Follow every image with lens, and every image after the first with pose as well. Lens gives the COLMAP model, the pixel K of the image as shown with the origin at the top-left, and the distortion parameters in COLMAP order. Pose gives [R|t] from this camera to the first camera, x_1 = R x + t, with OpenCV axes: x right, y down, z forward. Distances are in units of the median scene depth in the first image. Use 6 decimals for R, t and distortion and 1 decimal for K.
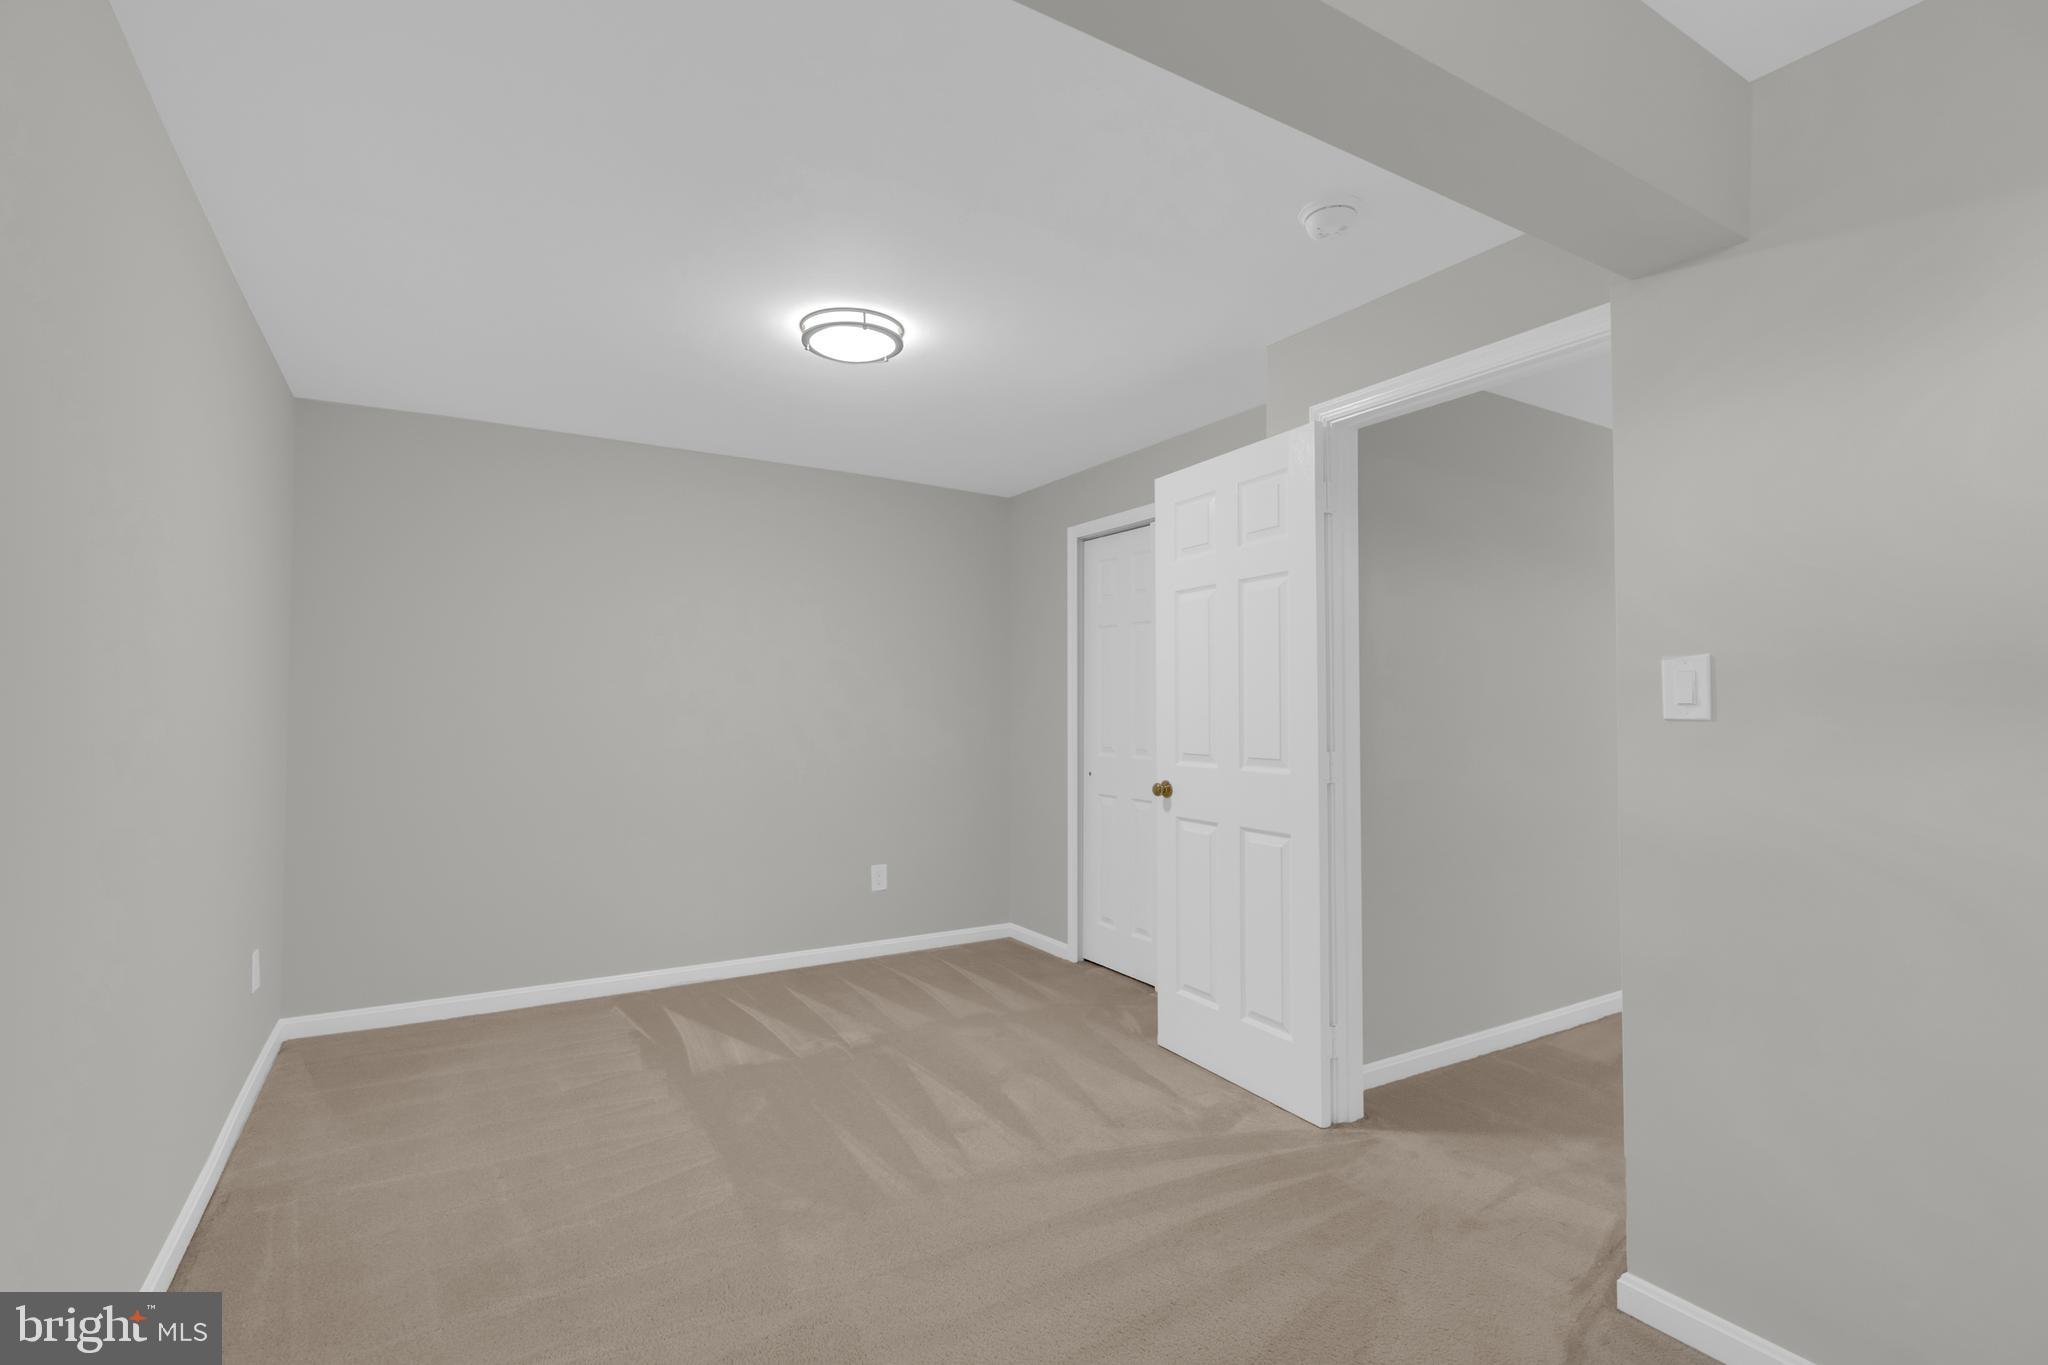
lens RADIAL K [[916.9, 0, 1020.9], [0, 916.9, 691.8], [0, 0, 1]] dist [-0.000330, -0.000074]
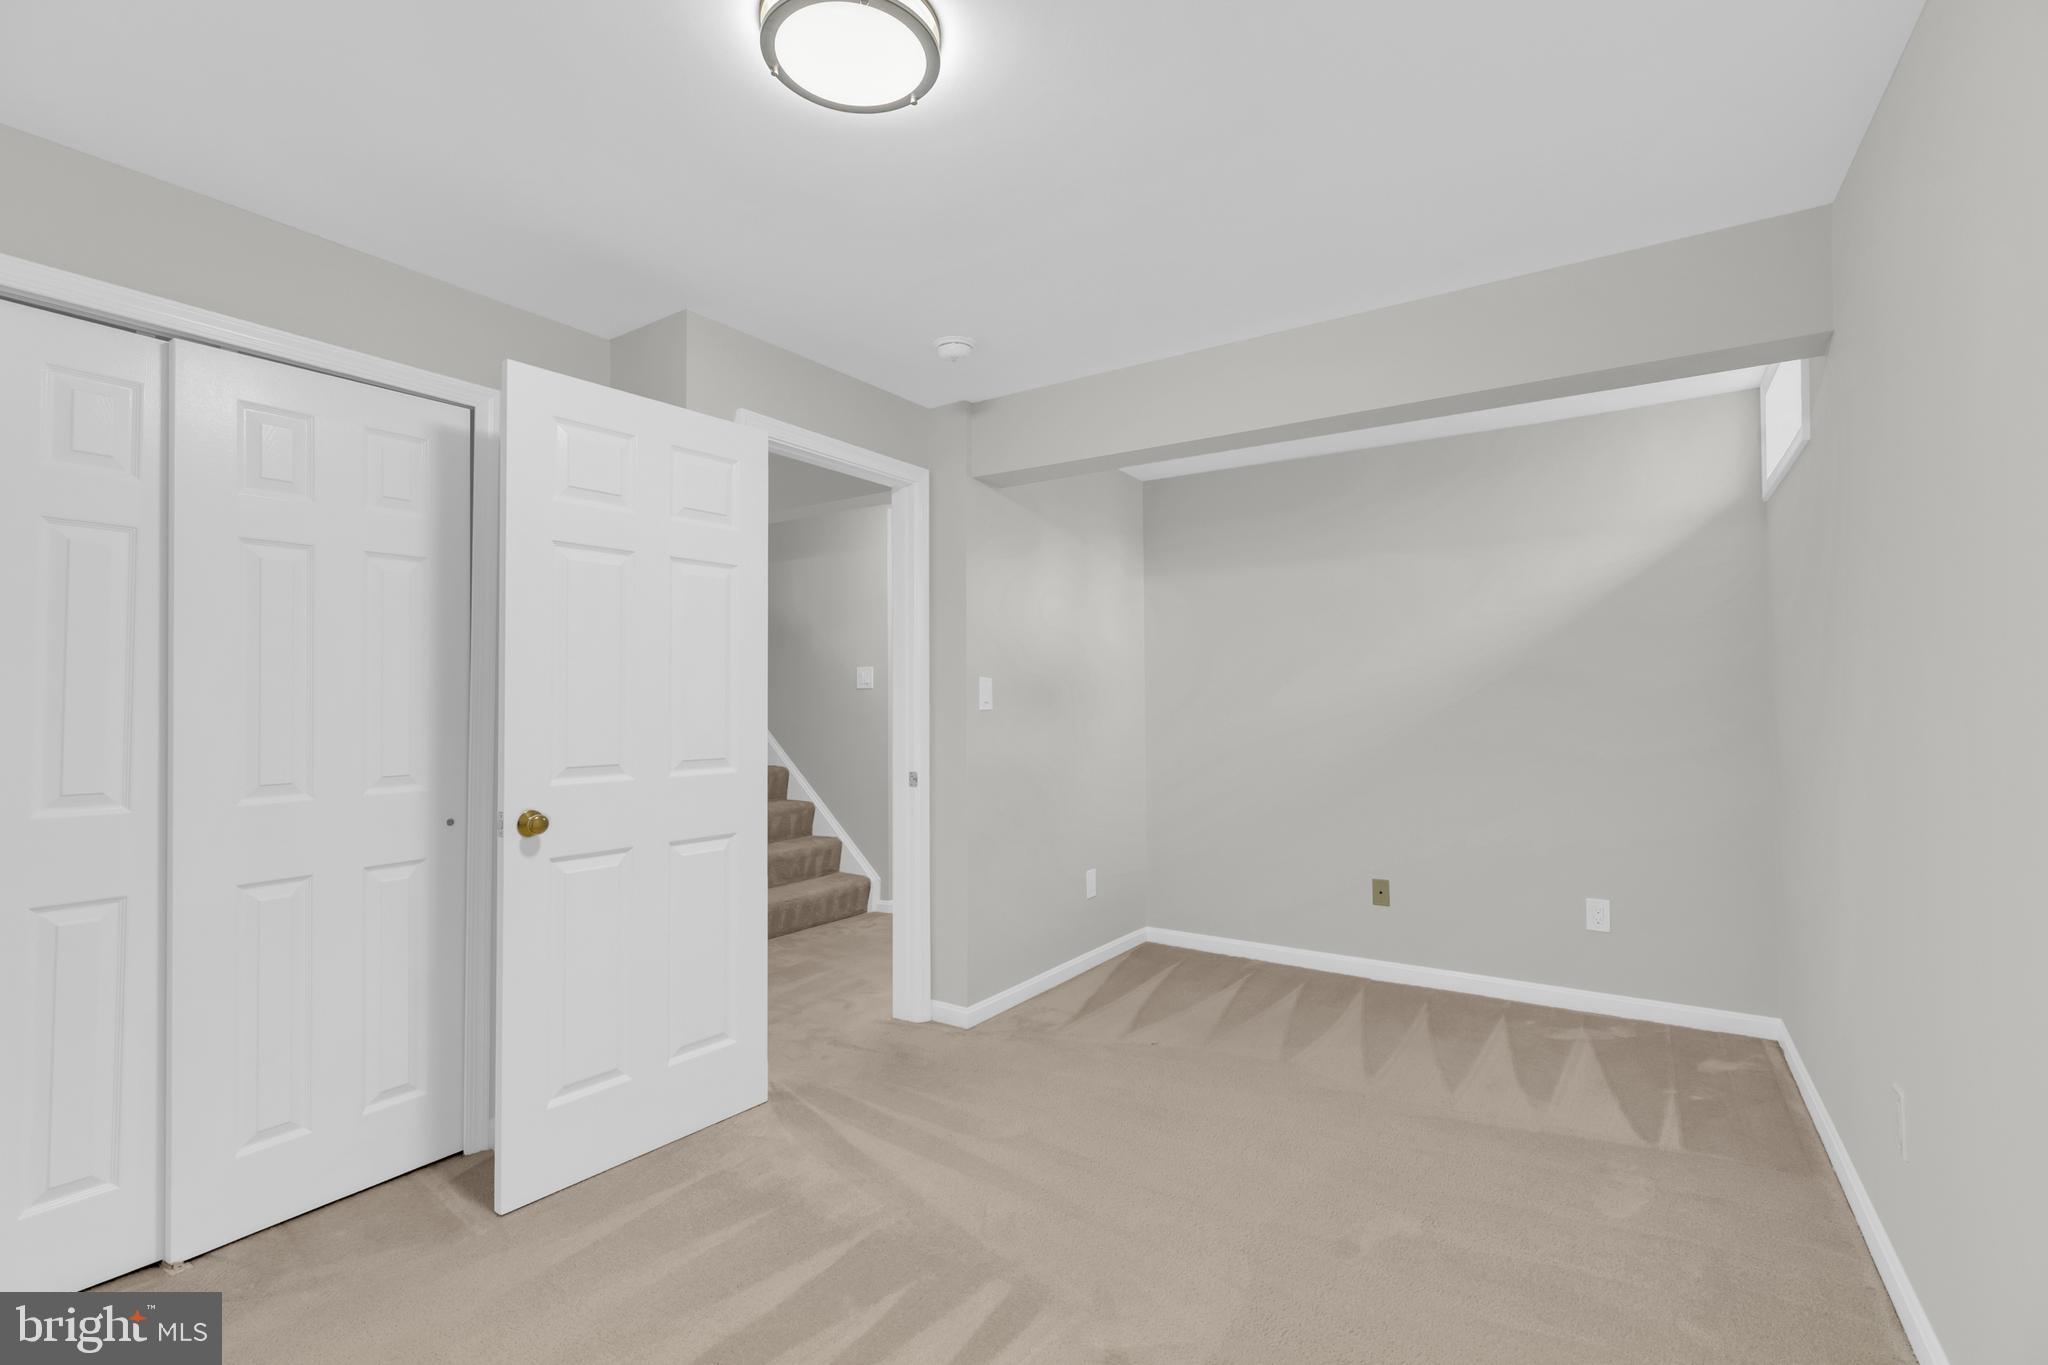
lens RADIAL K [[916.9, 0, 1020.9], [0, 916.9, 691.8], [0, 0, 1]] dist [-0.000330, -0.000074]
pose [[-0.411112, 0.014846, 0.911464, -0.679220], [-0.011601, 0.999701, -0.021516, 0.019800], [-0.911511, -0.019420, -0.410817, 1.043642]]
